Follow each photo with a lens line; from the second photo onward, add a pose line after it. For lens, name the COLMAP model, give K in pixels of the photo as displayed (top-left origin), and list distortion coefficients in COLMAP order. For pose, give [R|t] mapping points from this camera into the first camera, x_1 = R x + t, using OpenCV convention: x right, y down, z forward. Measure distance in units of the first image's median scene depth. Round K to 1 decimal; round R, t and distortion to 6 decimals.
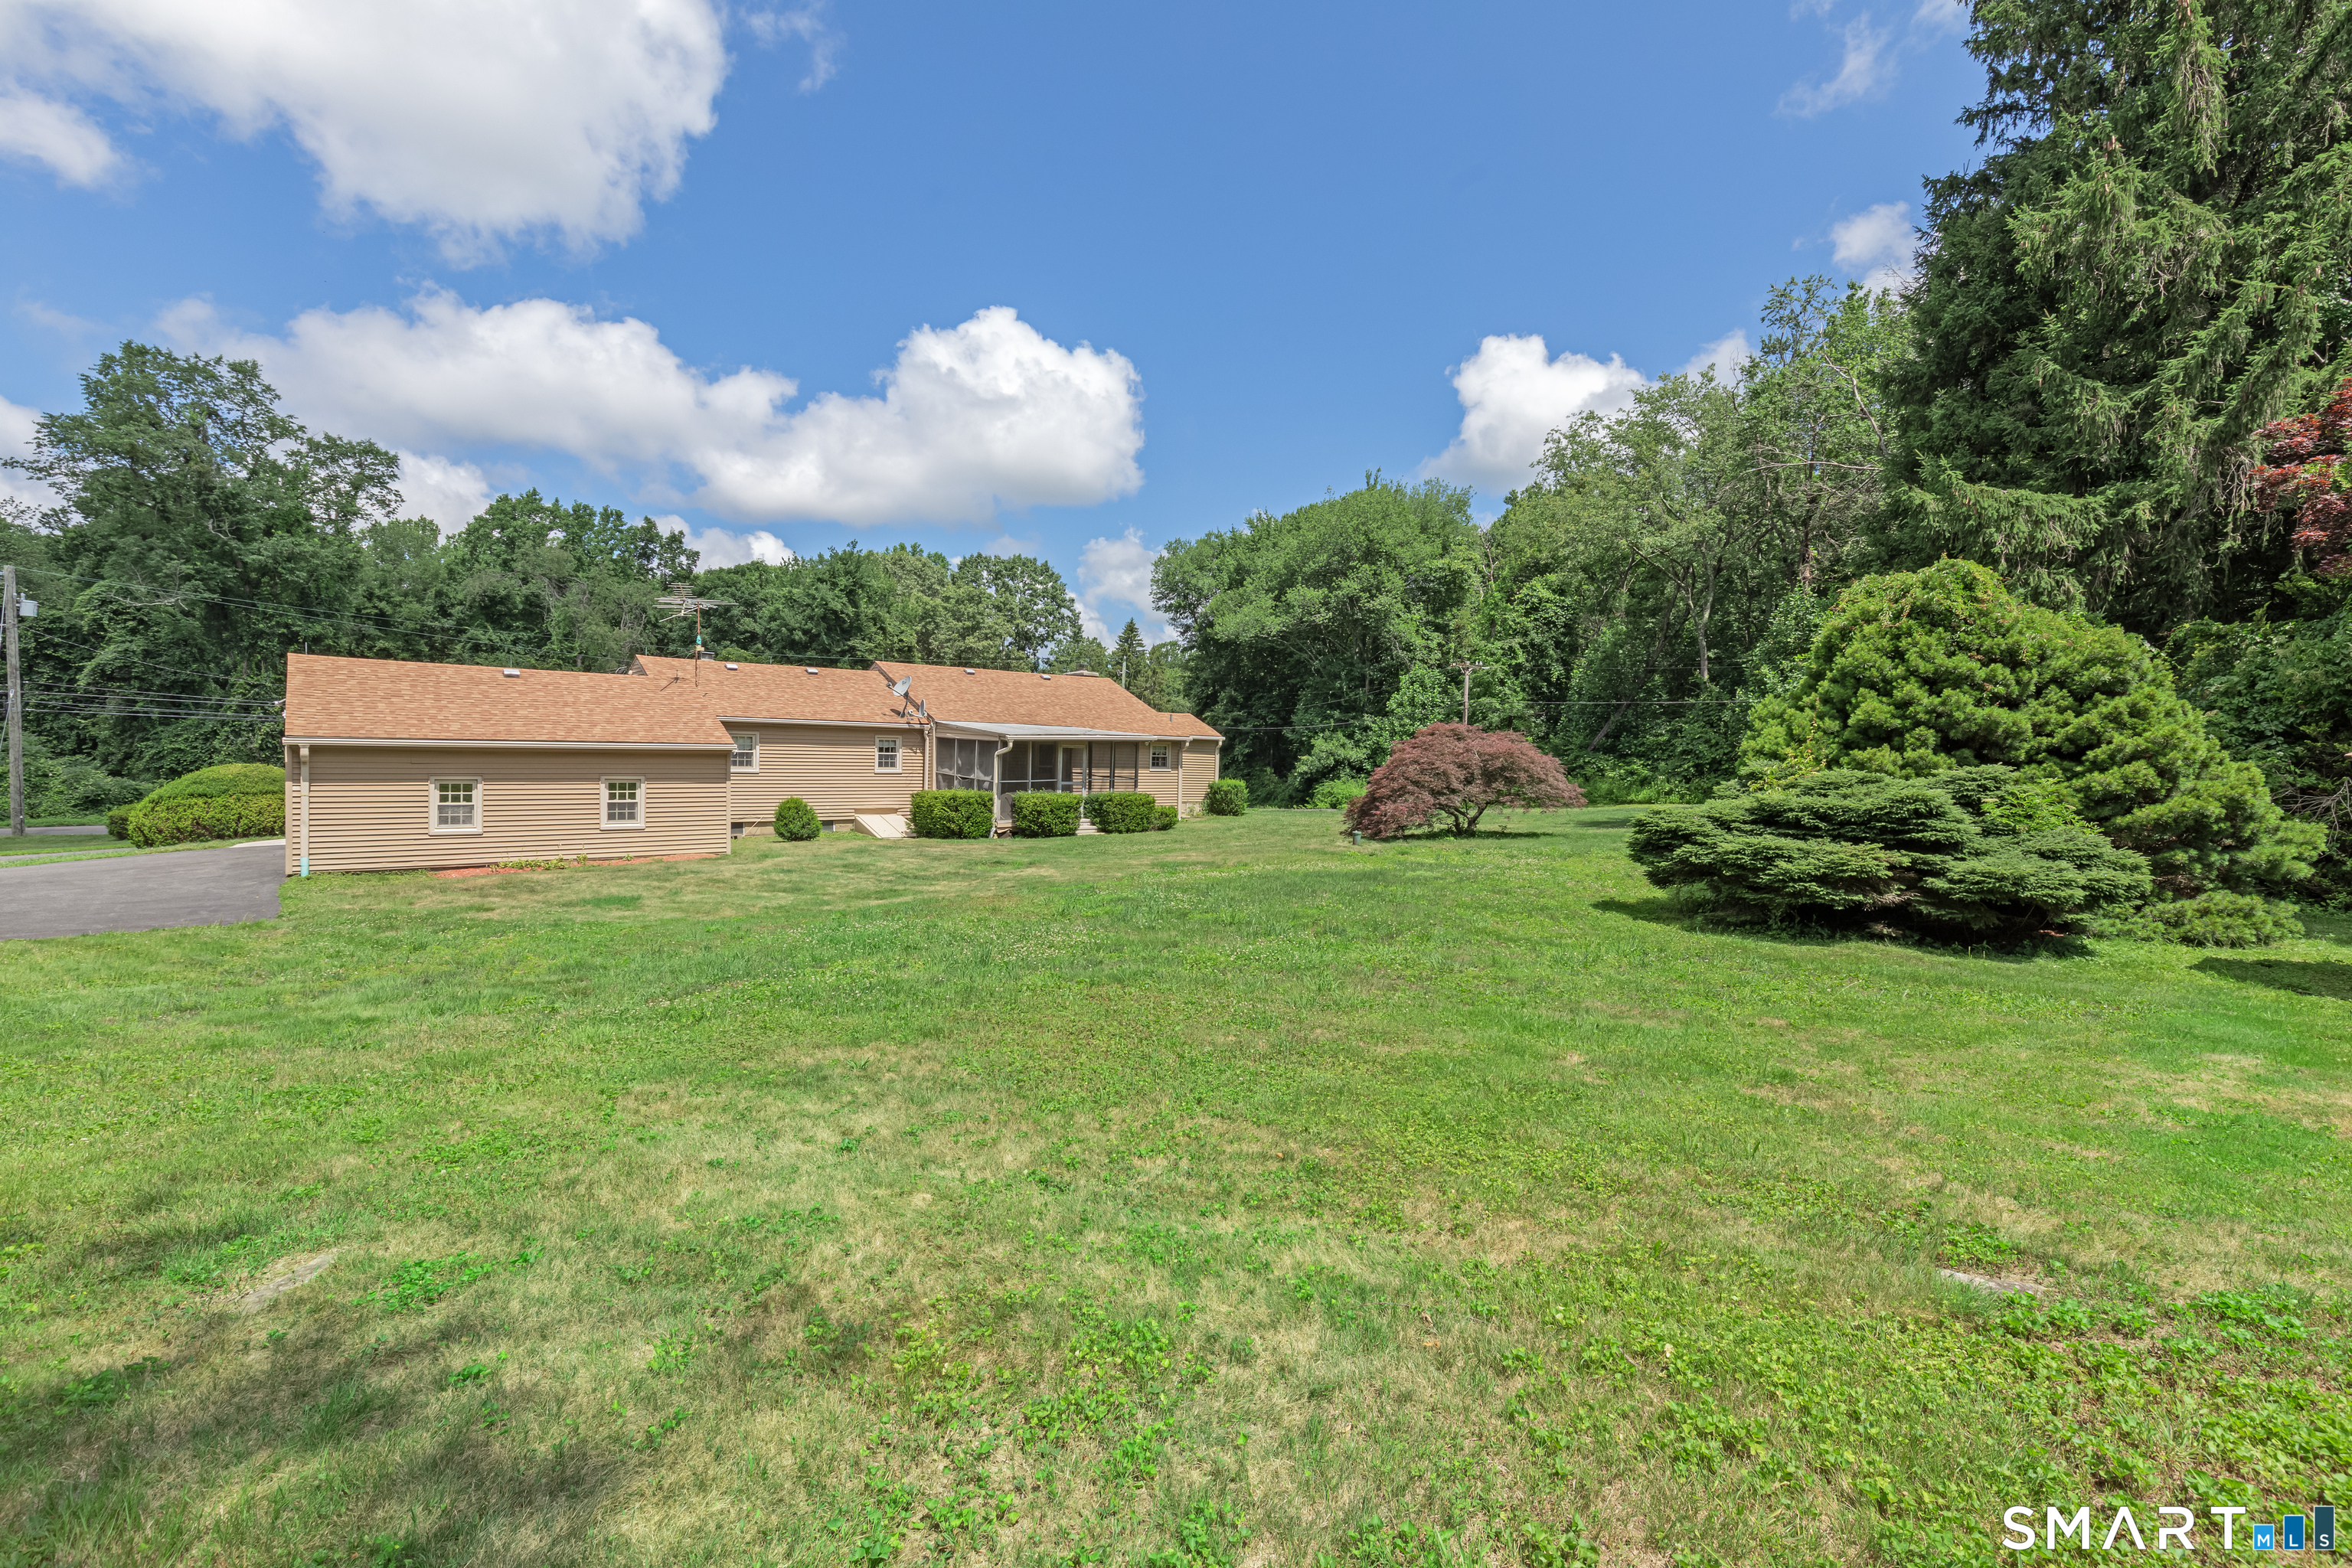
lens RADIAL K [[1057.3, 0, 1176.0], [0, 1057.3, 784.0], [0, 0, 1]] dist [0.002836, -0.000660]
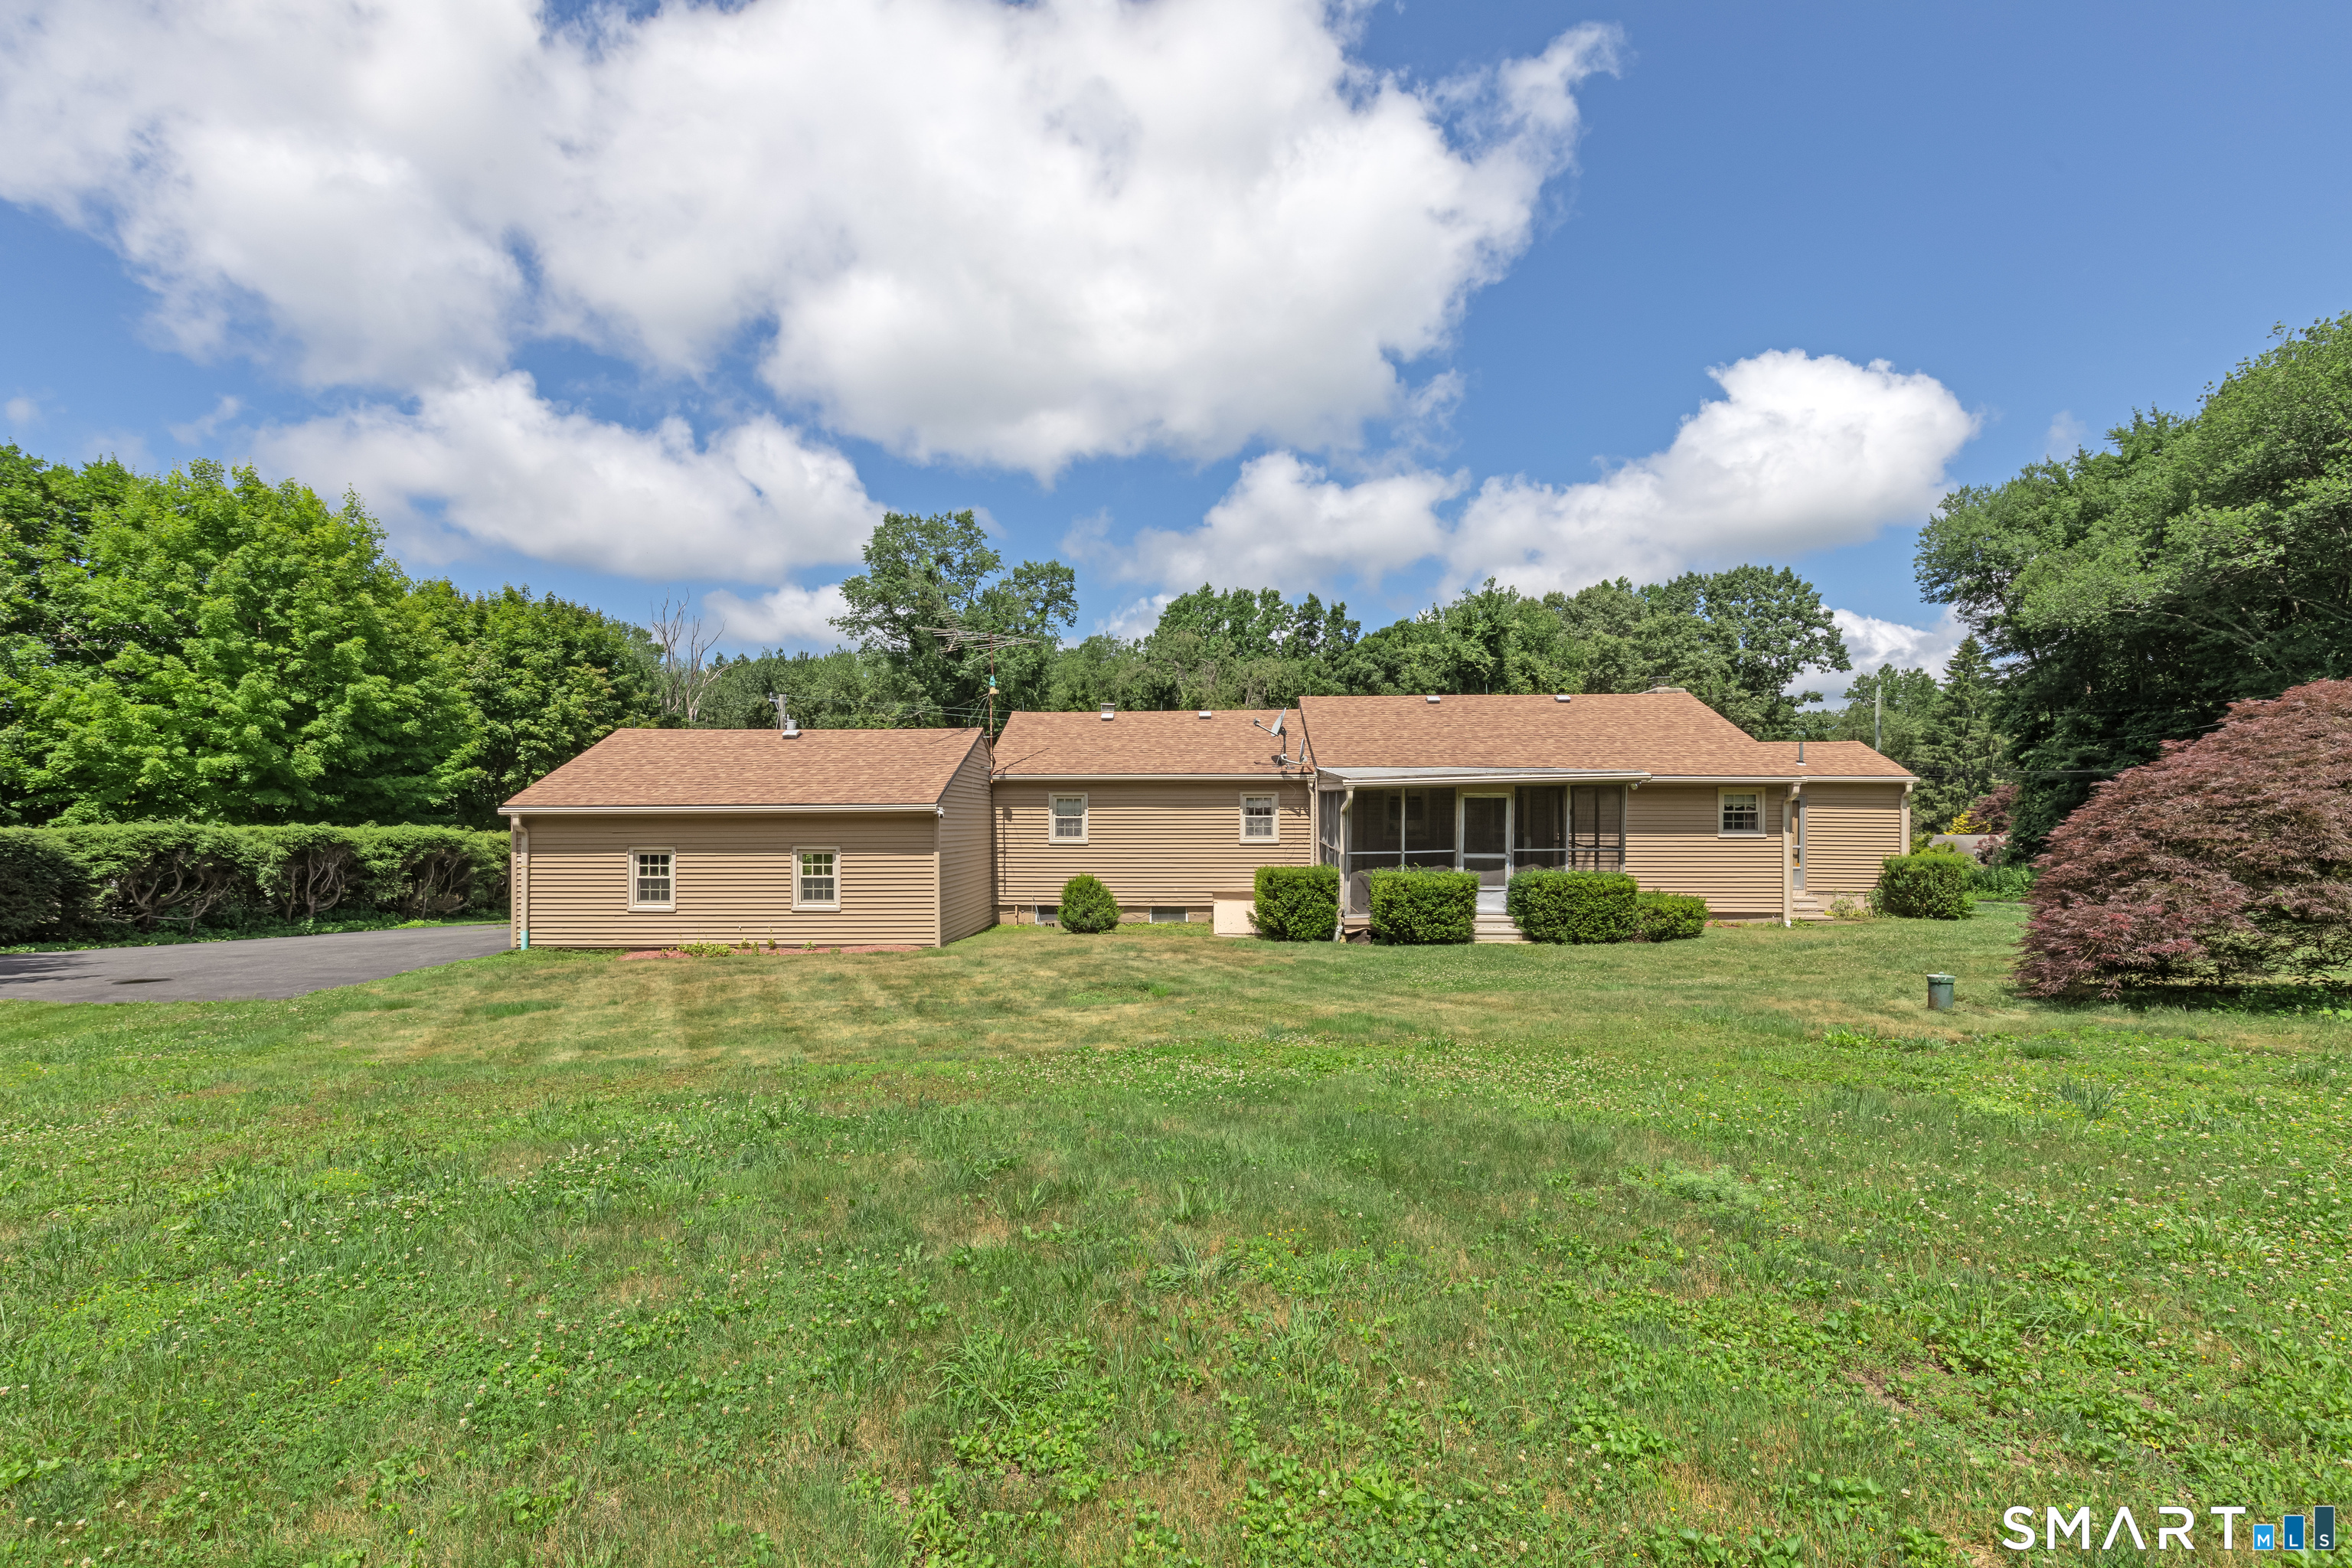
lens RADIAL K [[1075.9, 0, 1175.5], [0, 1075.9, 822.3], [0, 0, 1]] dist [0.000093, -0.000128]
pose [[0.739390, -0.025225, -0.672805, 0.278784], [-0.003207, 0.999155, -0.040984, 0.008402], [0.673270, 0.032461, 0.738684, 0.644343]]
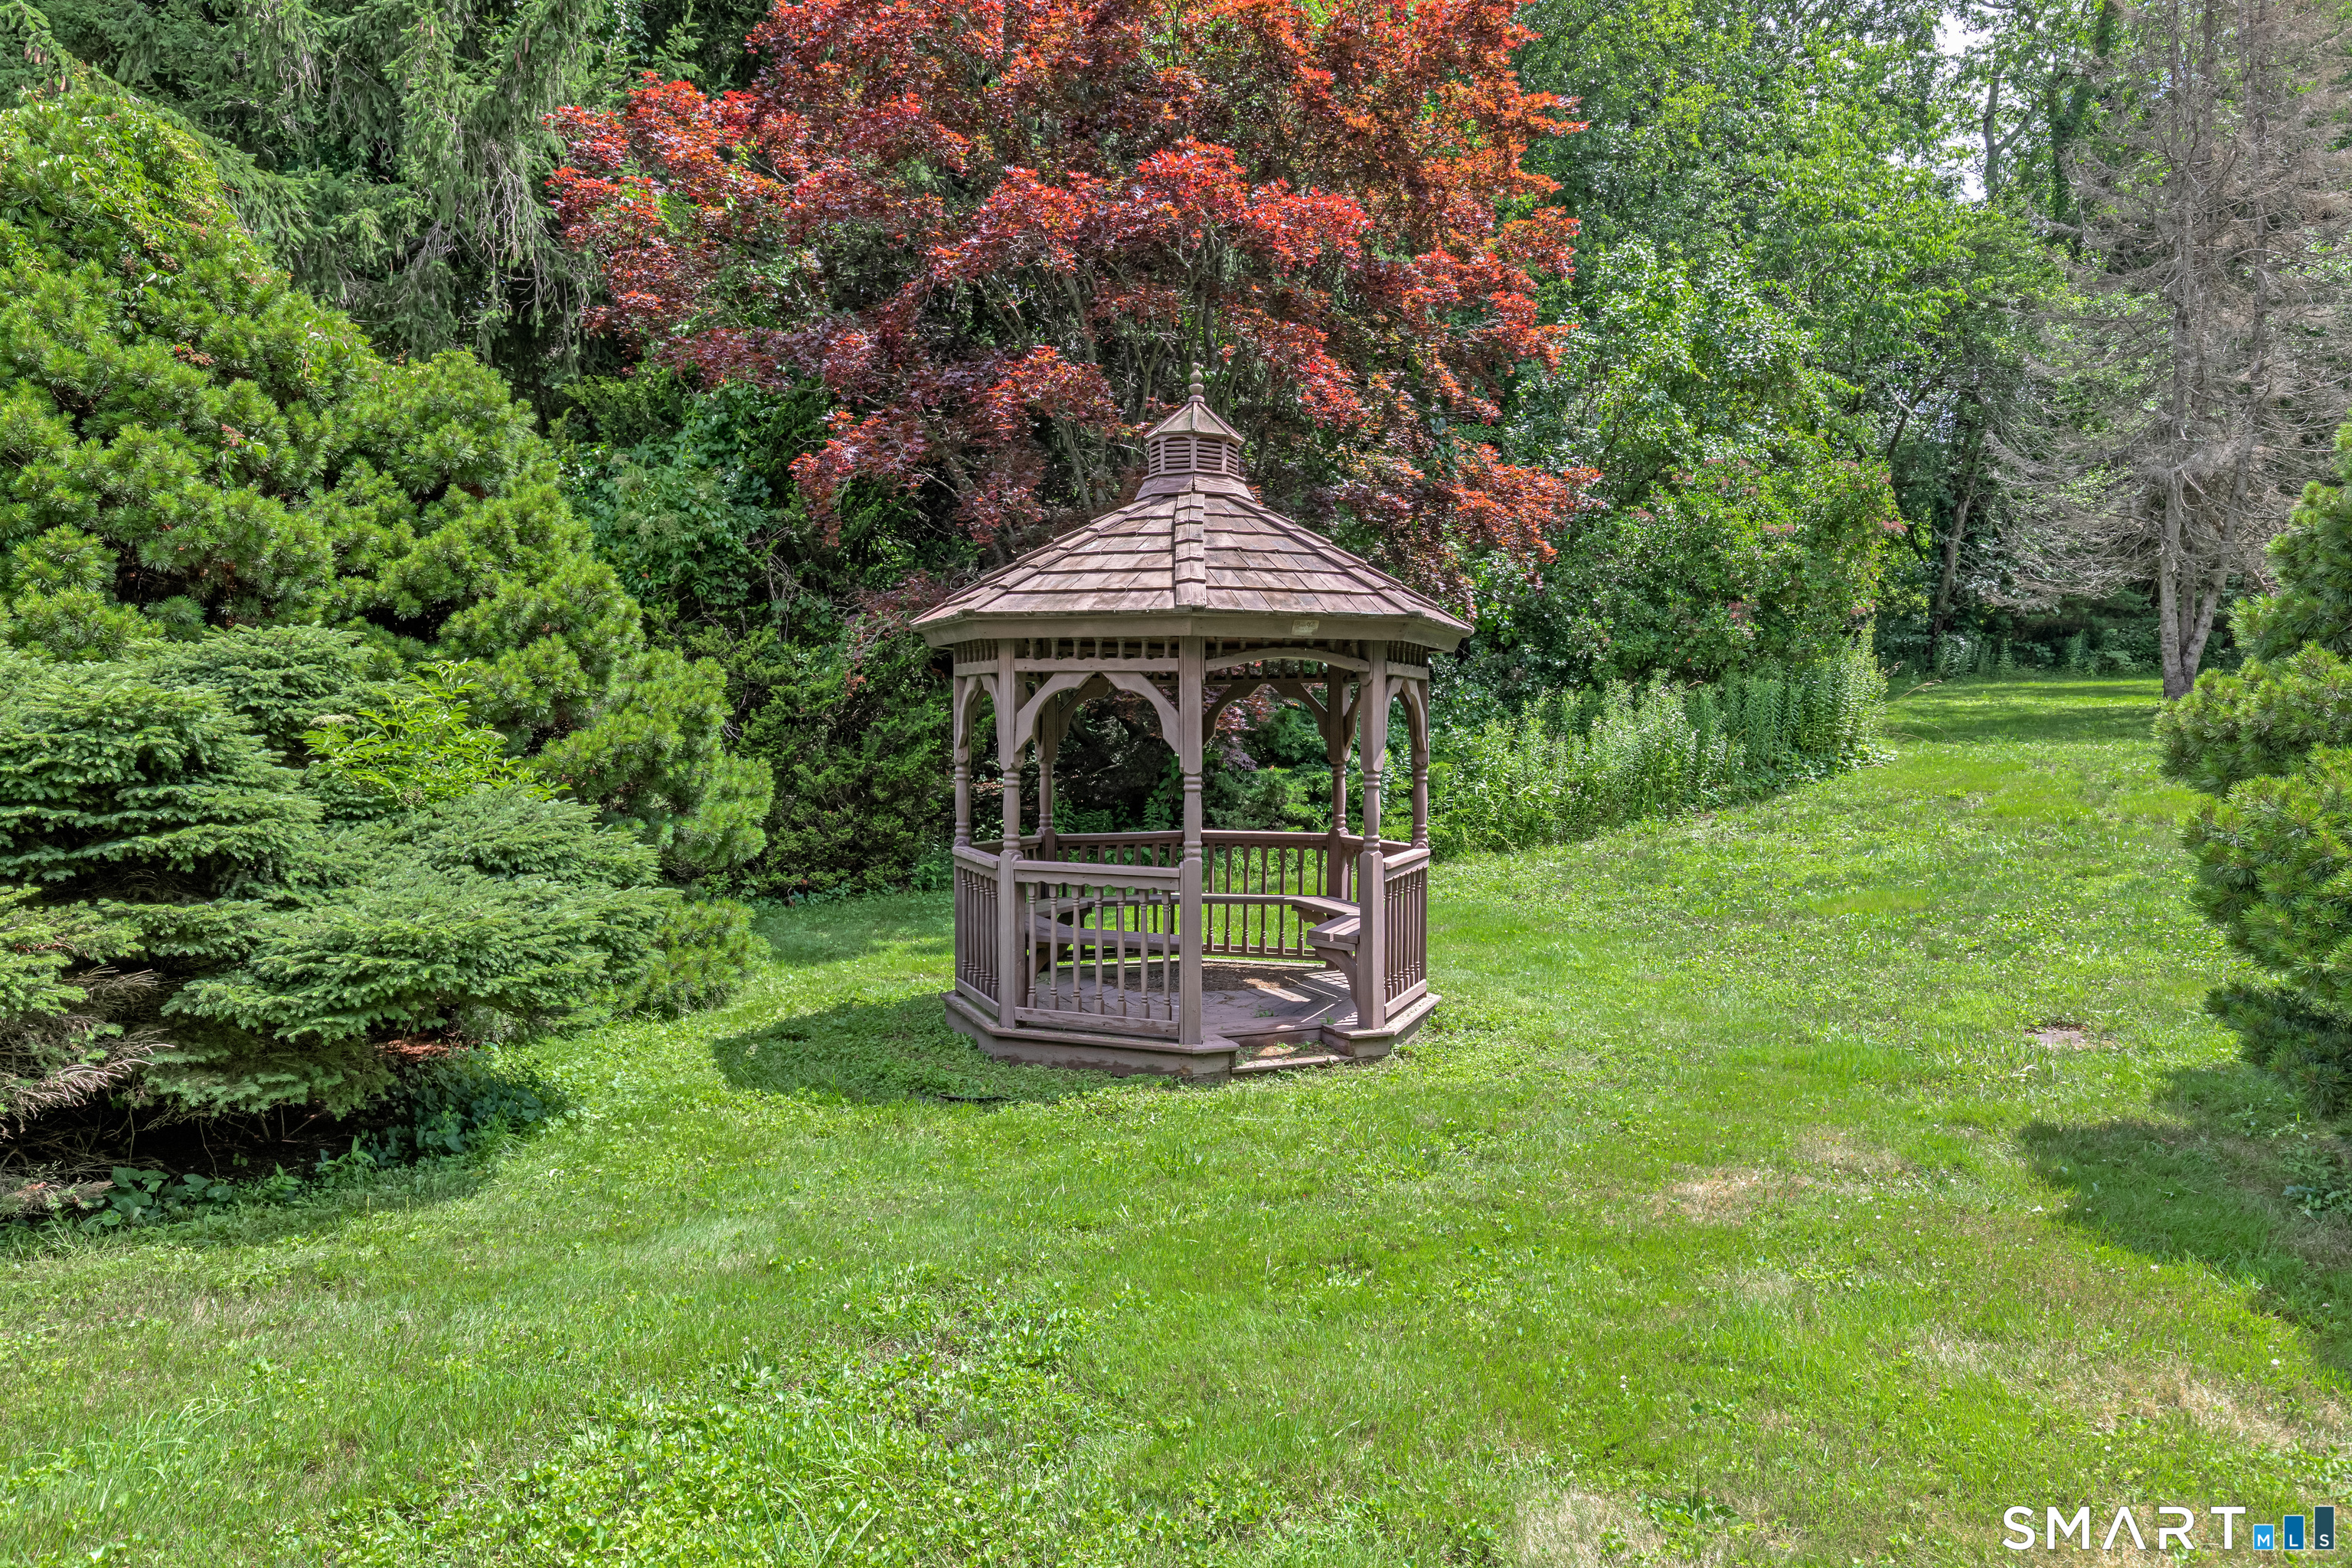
lens RADIAL K [[1497.5, 0, 1174.6], [0, 1497.5, 759.8], [0, 0, 1]] dist [0.002228, 0.001828]
pose [[0.239641, -0.036346, 0.970181, 0.216069], [0.036503, 0.998930, 0.028407, 0.014416], [-0.970175, 0.028608, 0.240711, 0.366587]]
